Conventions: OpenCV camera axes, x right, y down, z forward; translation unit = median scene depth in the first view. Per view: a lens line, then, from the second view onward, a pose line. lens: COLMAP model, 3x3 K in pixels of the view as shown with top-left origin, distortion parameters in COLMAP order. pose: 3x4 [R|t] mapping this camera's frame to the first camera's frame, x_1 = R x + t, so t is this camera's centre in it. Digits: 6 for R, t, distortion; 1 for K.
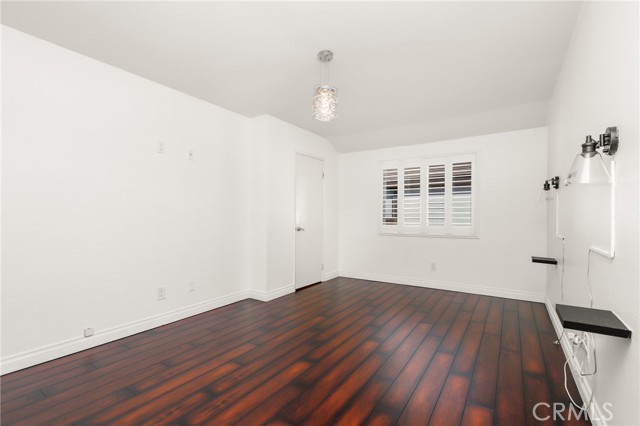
lens RADIAL K [[293.8, 0, 323.8], [0, 293.8, 215.2], [0, 0, 1]] dist [0.001931, 0.000025]
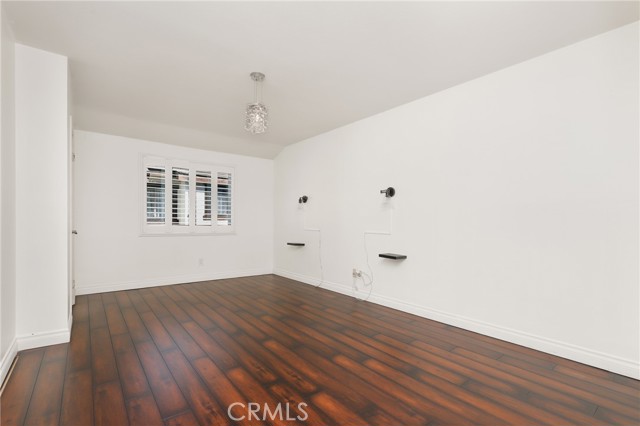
lens RADIAL K [[293.8, 0, 323.7], [0, 293.8, 218.0], [0, 0, 1]] dist [0.001931, 0.000025]
pose [[0.322225, 0.013580, 0.946566, -0.647937], [-0.022025, 0.999734, -0.006845, 0.008492], [-0.946407, -0.018642, 0.322439, 0.244333]]
